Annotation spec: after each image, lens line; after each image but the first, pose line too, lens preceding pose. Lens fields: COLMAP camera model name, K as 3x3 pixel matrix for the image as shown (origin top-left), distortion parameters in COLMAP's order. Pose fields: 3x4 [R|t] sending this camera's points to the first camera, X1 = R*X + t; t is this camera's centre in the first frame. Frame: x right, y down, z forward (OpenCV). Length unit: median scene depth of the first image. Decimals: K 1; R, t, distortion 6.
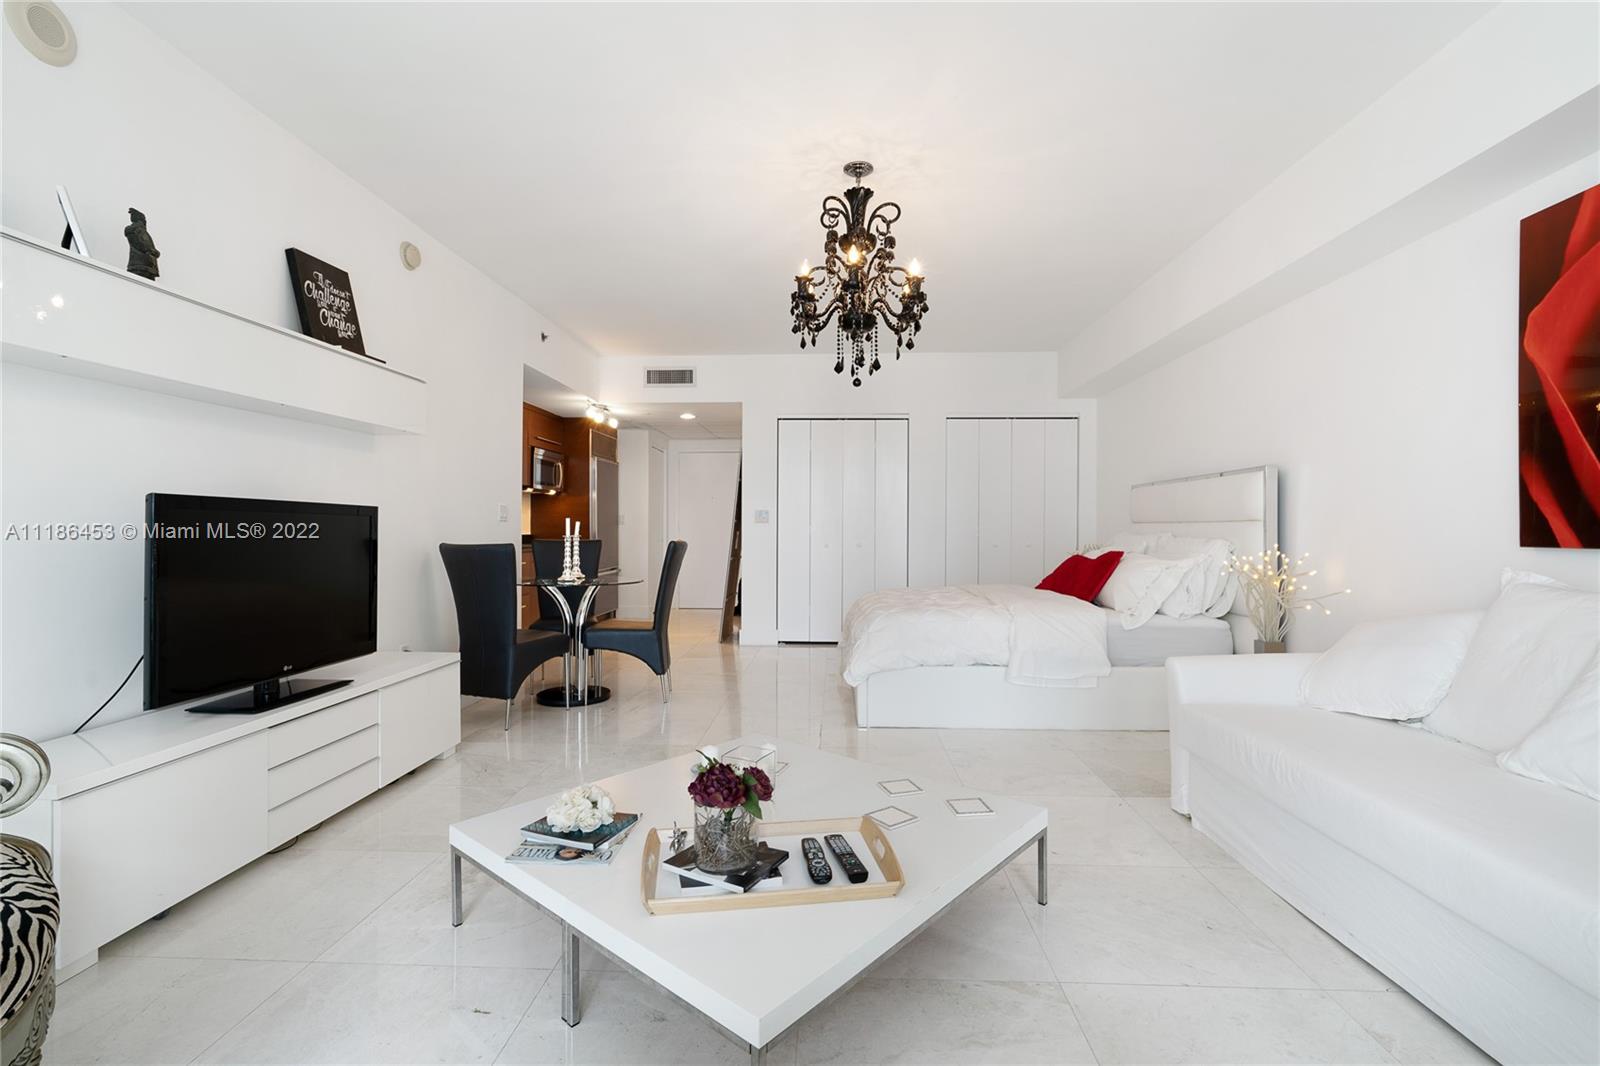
lens RADIAL K [[740.2, 0, 805.9], [0, 740.2, 529.0], [0, 0, 1]] dist [0.001224, 0.001695]
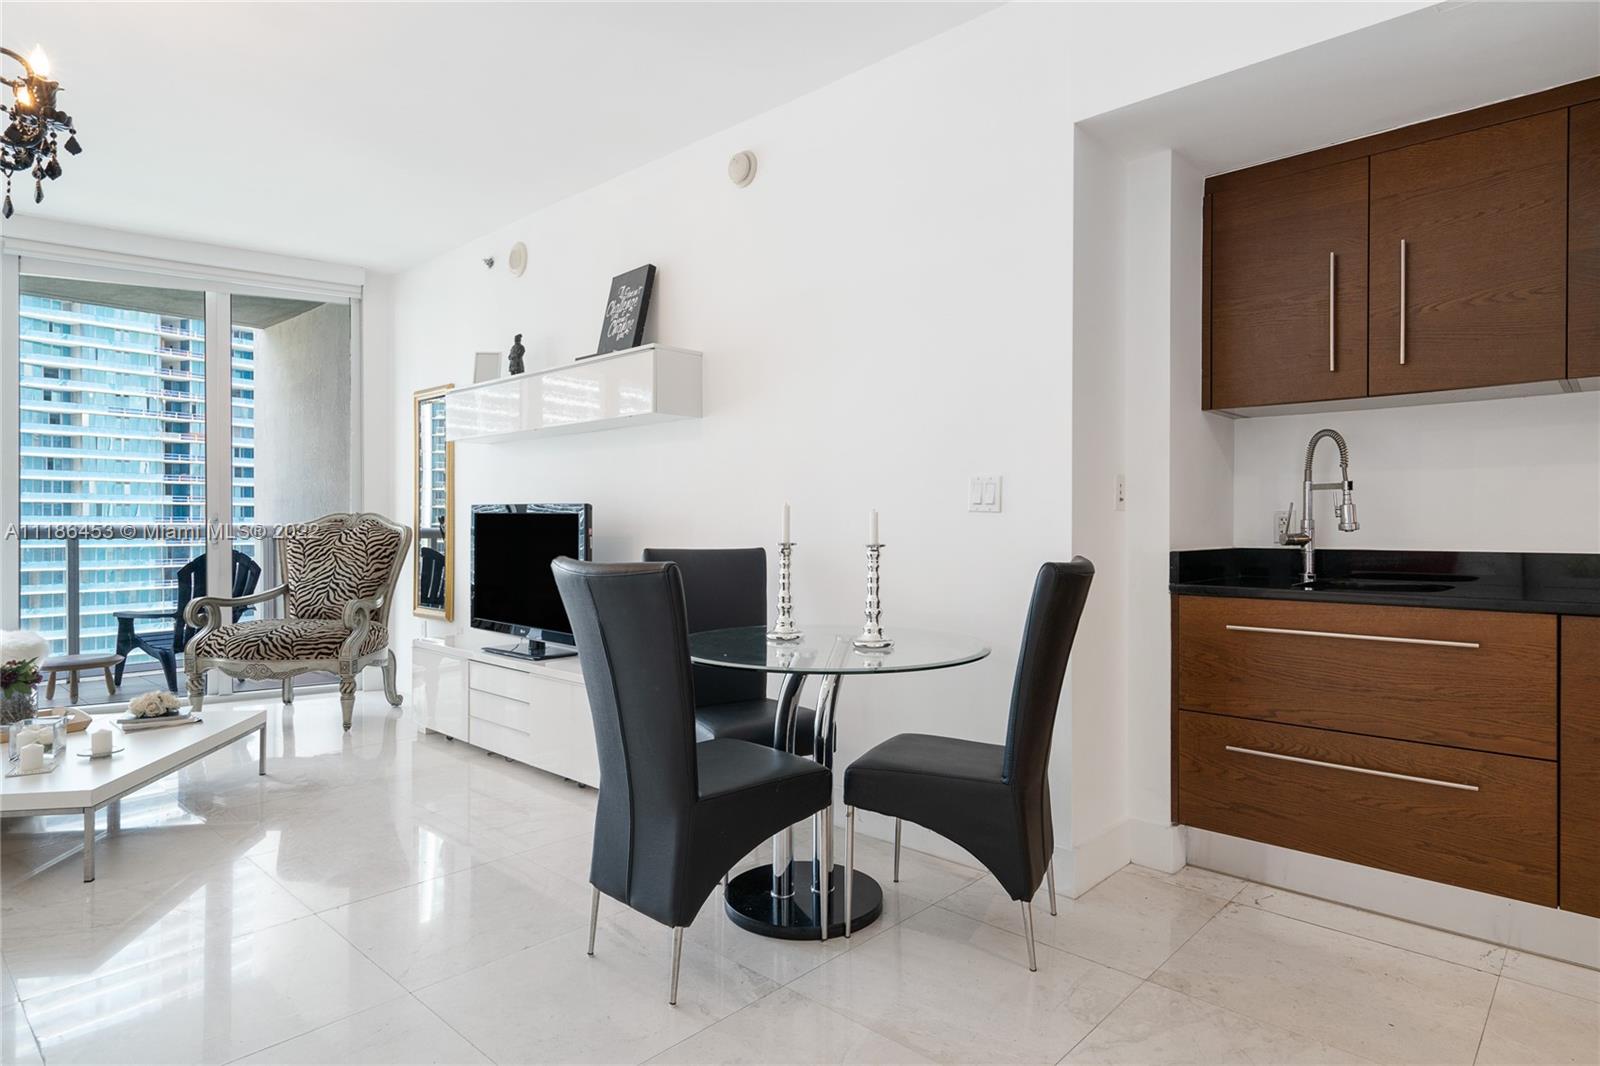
lens RADIAL K [[904.2, 0, 808.9], [0, 904.2, 528.4], [0, 0, 1]] dist [0.002719, 0.002902]
pose [[-0.650628, -0.002755, -0.759392, 0.145204], [-0.006577, 0.999976, 0.002007, -0.001157], [0.759368, 0.006300, -0.650630, 1.897486]]
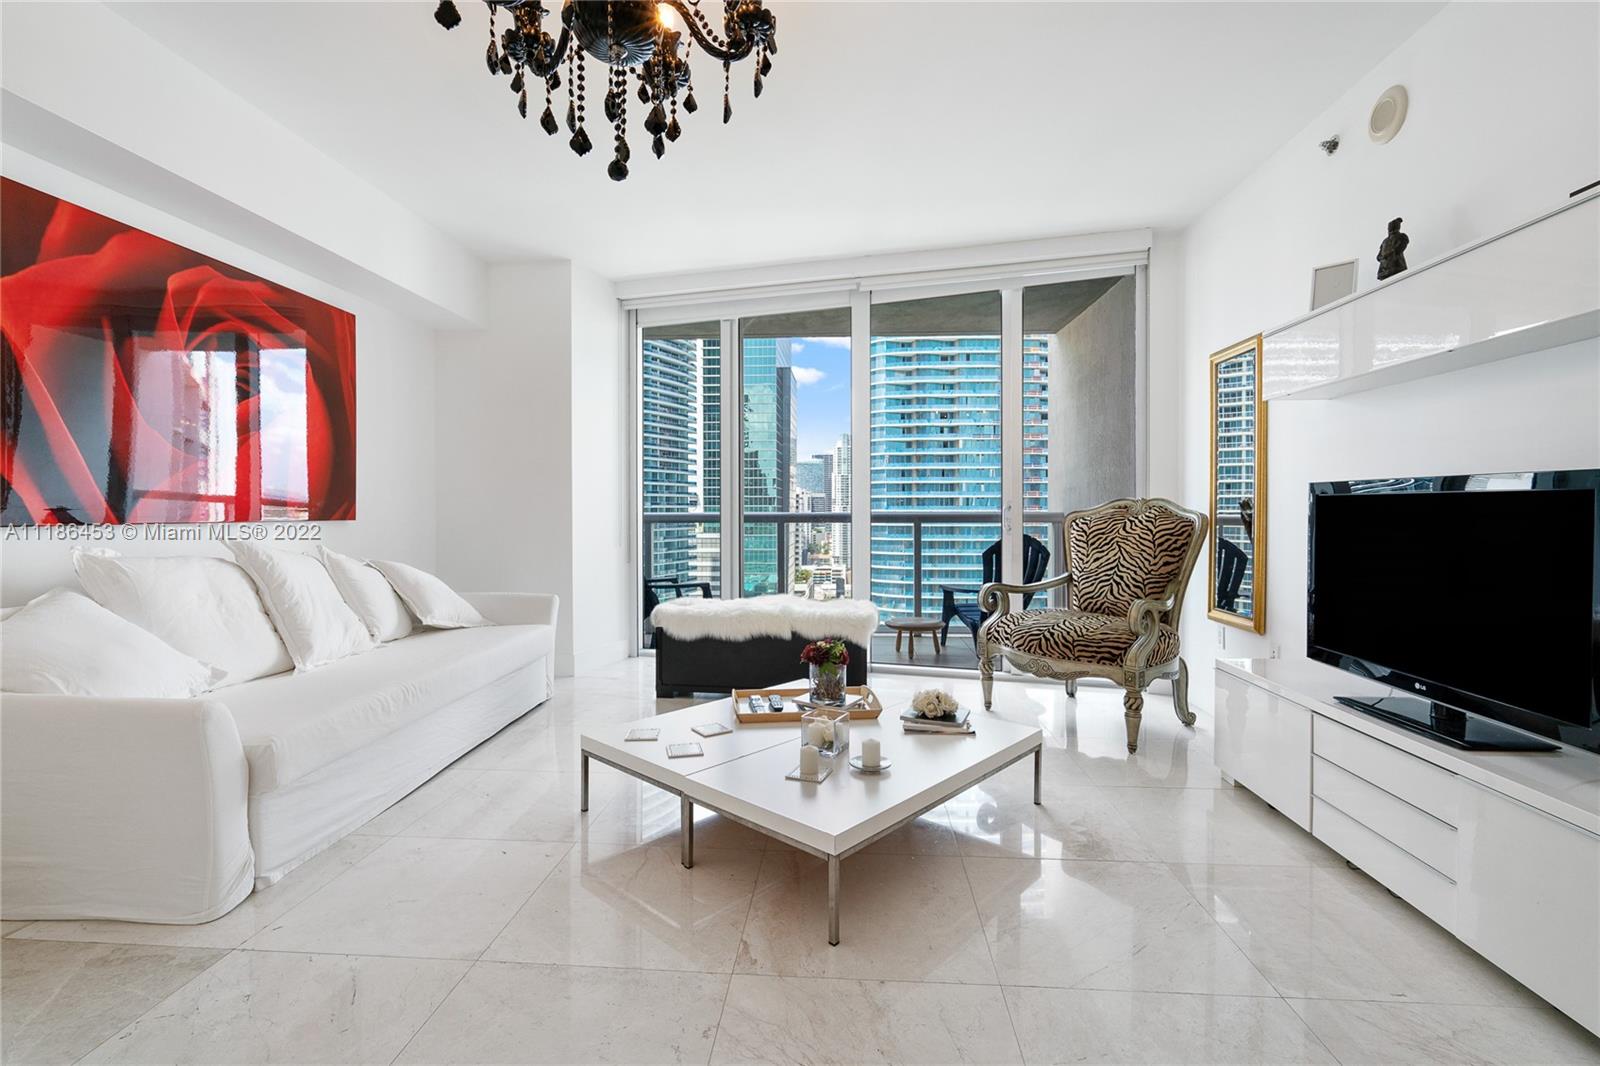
lens RADIAL K [[724.0, 0, 795.8], [0, 724.0, 519.6], [0, 0, 1]] dist [-0.003458, 0.001702]
pose [[-0.999334, -0.004120, 0.036260, -0.044684], [-0.003594, 0.999888, 0.014553, -0.001264], [-0.036315, 0.014413, -0.999236, 1.408629]]
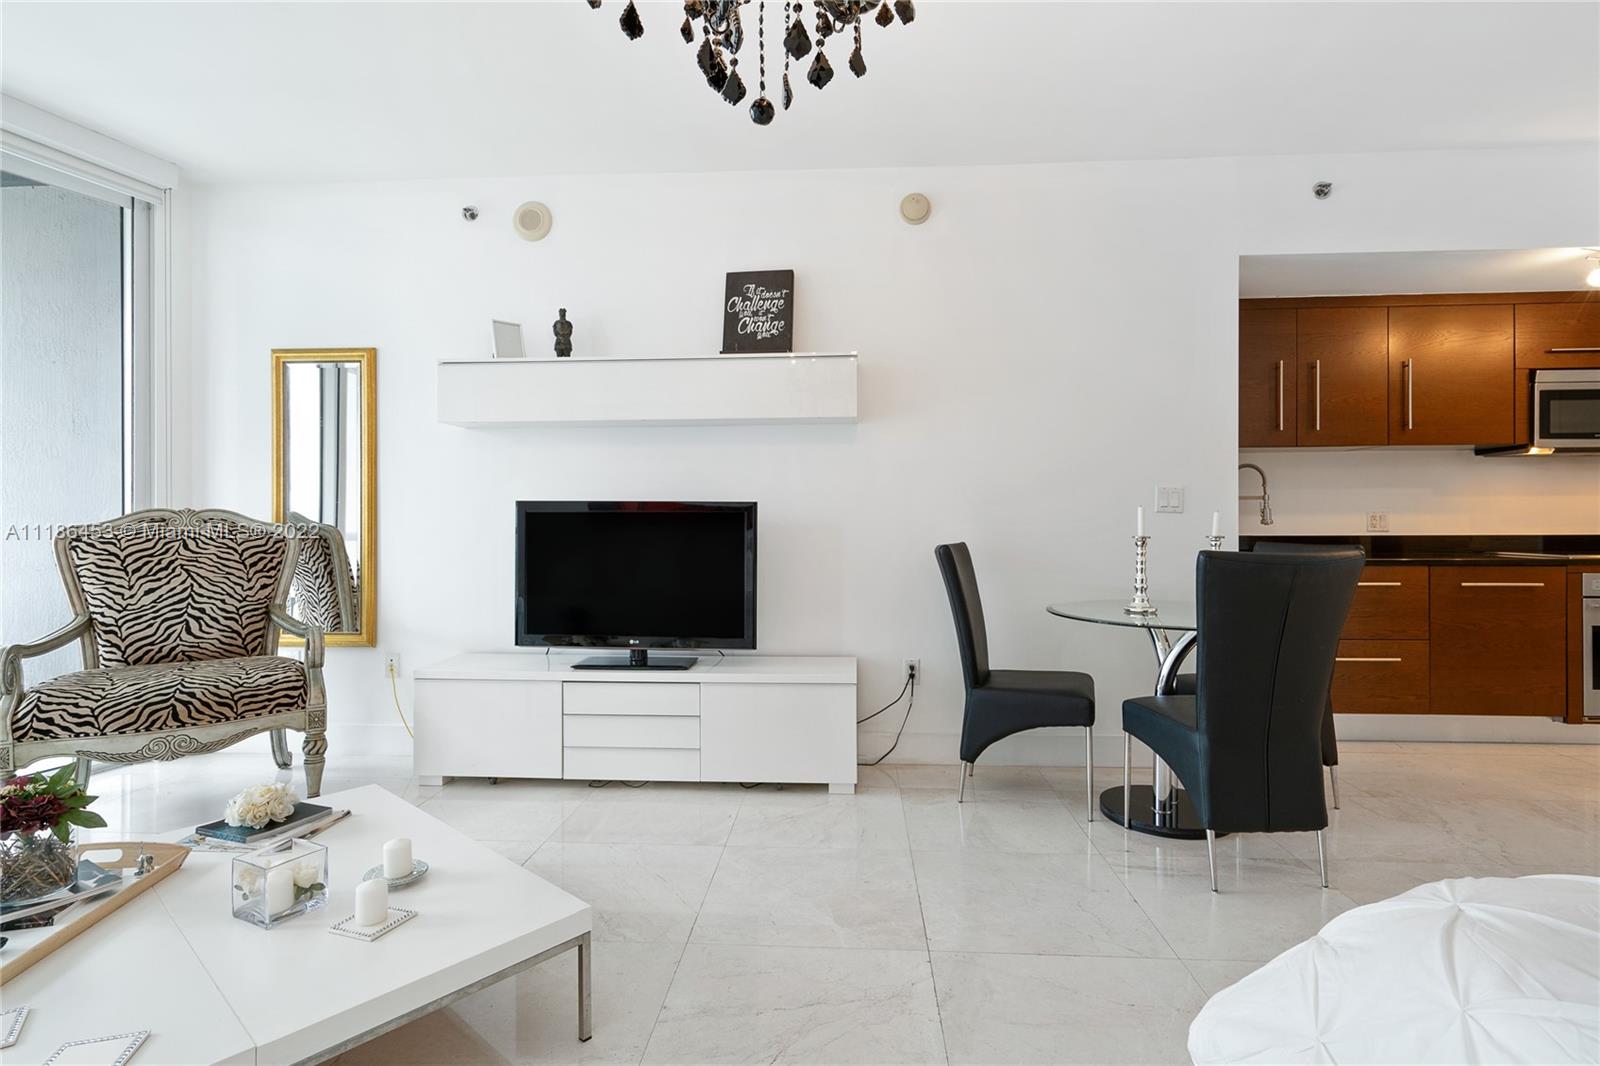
lens RADIAL K [[794.3, 0, 810.9], [0, 794.3, 519.8], [0, 0, 1]] dist [-0.000042, 0.002227]
pose [[-0.018027, -0.005848, -0.999820, 0.445503], [0.000298, 0.999983, -0.005855, -0.000499], [0.999837, -0.000404, -0.018025, 1.022946]]
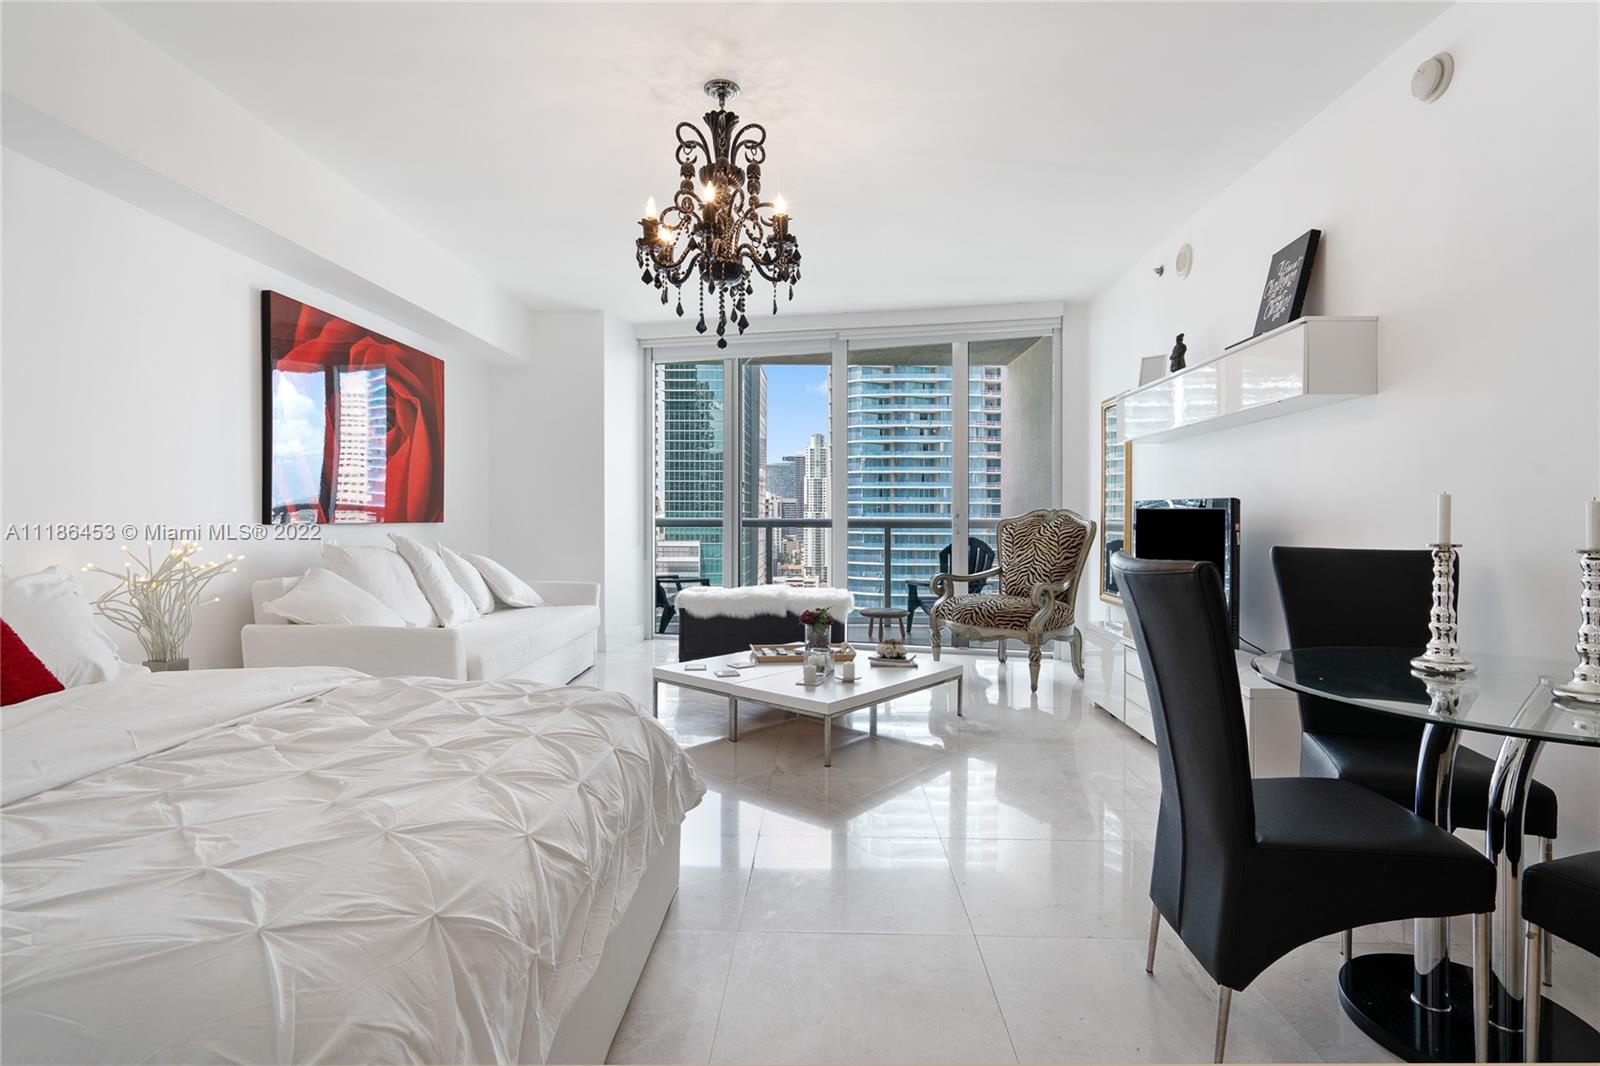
lens RADIAL K [[784.6, 0, 797.8], [0, 784.6, 522.5], [0, 0, 1]] dist [-0.001287, 0.001549]
pose [[-0.999940, -0.009178, -0.005902, -0.008642], [-0.009231, 0.999917, 0.009008, -0.001890], [0.005819, 0.009062, -0.999942, 1.887316]]
